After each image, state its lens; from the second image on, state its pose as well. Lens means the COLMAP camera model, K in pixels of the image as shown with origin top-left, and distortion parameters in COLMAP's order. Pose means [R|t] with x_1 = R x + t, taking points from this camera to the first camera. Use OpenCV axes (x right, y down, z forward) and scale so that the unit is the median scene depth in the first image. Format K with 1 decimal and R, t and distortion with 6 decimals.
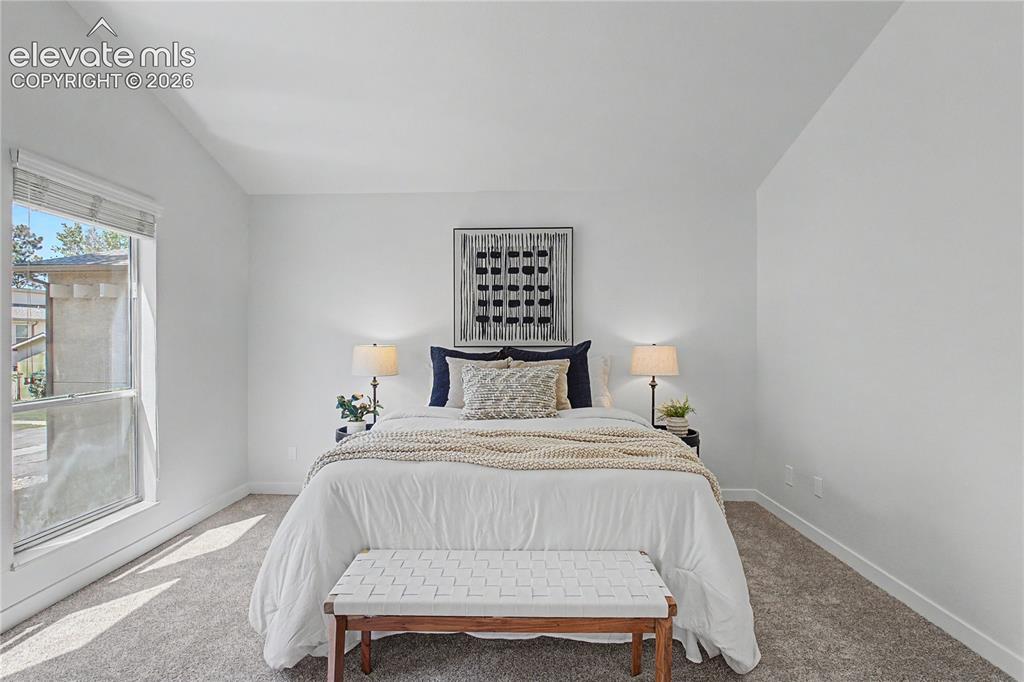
lens RADIAL K [[450.4, 0, 523.6], [0, 450.4, 342.7], [0, 0, 1]] dist [-0.015813, 0.001643]
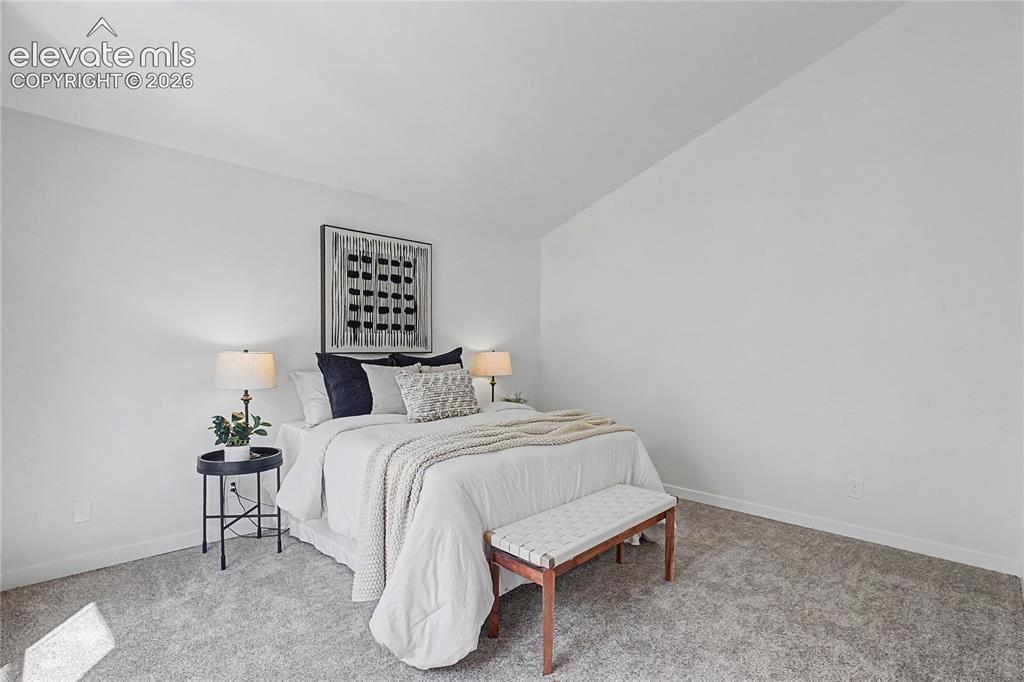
lens RADIAL K [[450.4, 0, 523.6], [0, 450.4, 342.7], [0, 0, 1]] dist [-0.015813, 0.001643]
pose [[0.715276, 0.013904, 0.698704, -0.500378], [-0.003427, 0.999860, -0.016389, 0.001322], [-0.698834, 0.009328, 0.715224, 0.059413]]
